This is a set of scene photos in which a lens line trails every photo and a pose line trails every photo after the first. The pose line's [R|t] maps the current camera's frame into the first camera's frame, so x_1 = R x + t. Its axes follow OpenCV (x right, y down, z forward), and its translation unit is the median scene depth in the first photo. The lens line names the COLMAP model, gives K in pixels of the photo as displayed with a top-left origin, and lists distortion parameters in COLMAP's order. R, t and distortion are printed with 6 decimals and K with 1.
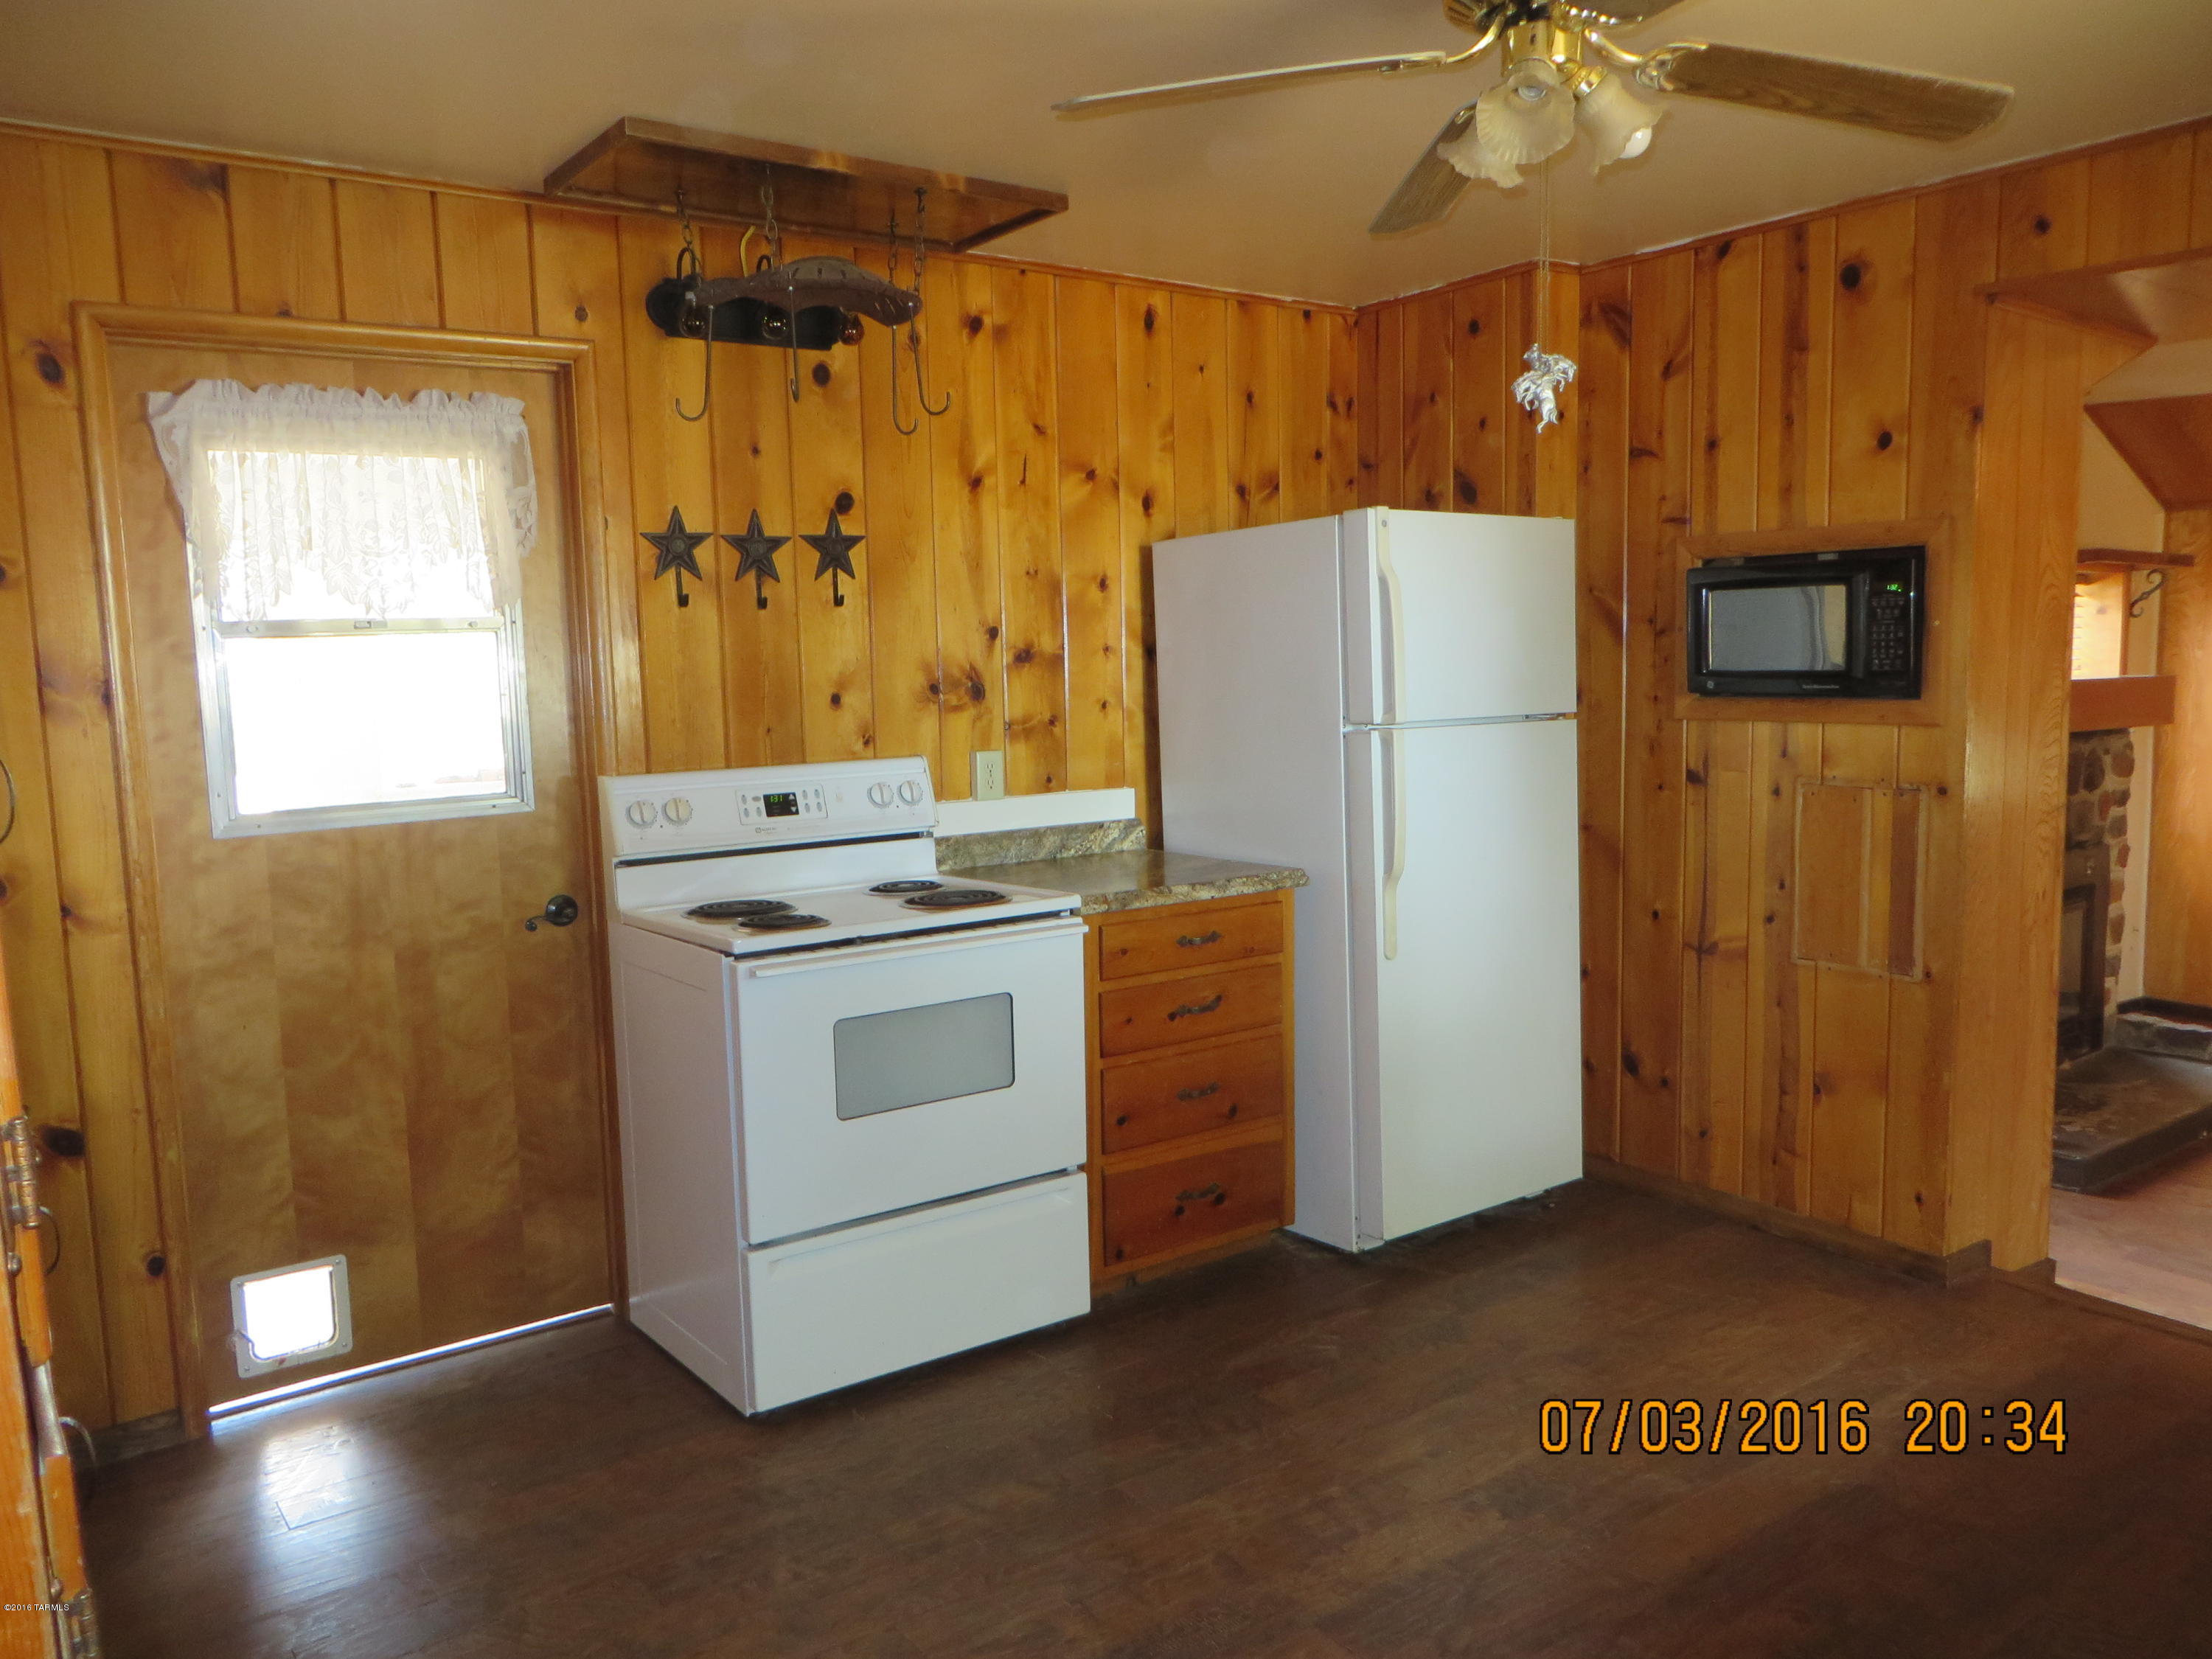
lens RADIAL K [[1672.8, 0, 1113.1], [0, 1672.8, 829.0], [0, 0, 1]] dist [-0.014656, 0.008530]
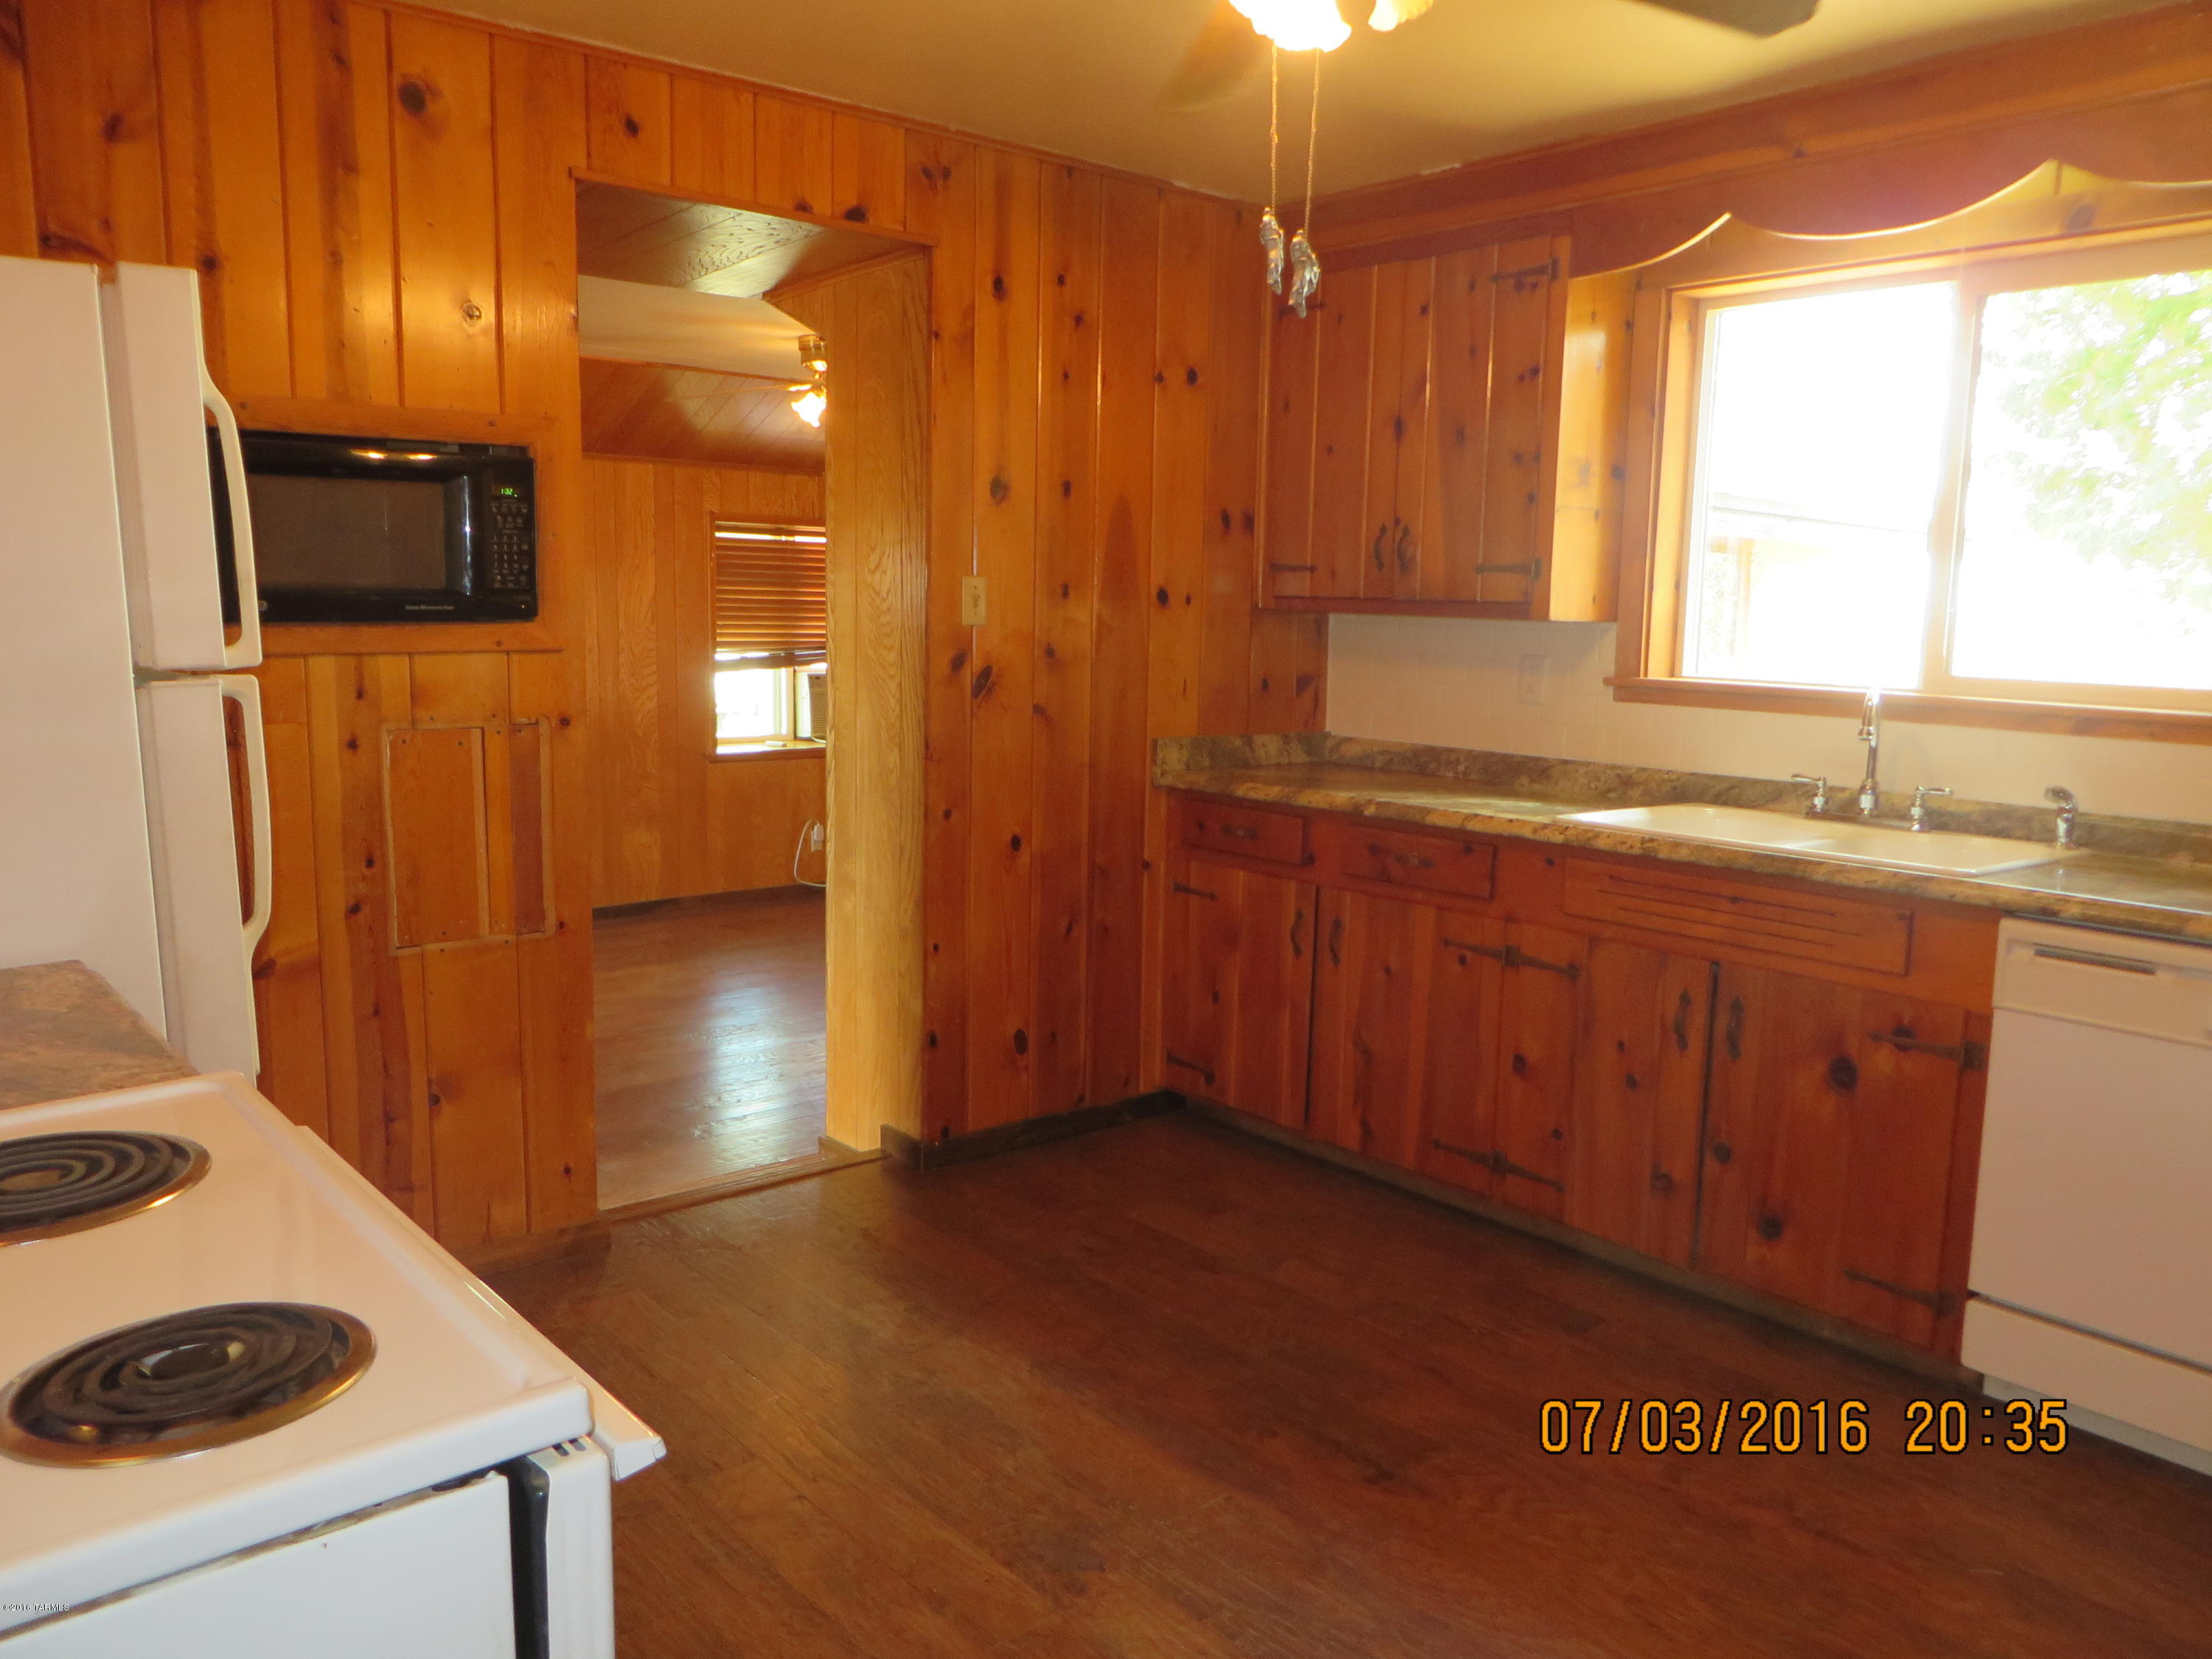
lens RADIAL K [[1672.8, 0, 1110.3], [0, 1672.8, 821.9], [0, 0, 1]] dist [-0.014656, 0.008530]
pose [[-0.067065, -0.122874, 0.990154, -0.421927], [0.093205, 0.987277, 0.128830, -0.057216], [-0.993386, 0.100927, -0.054760, 0.741057]]
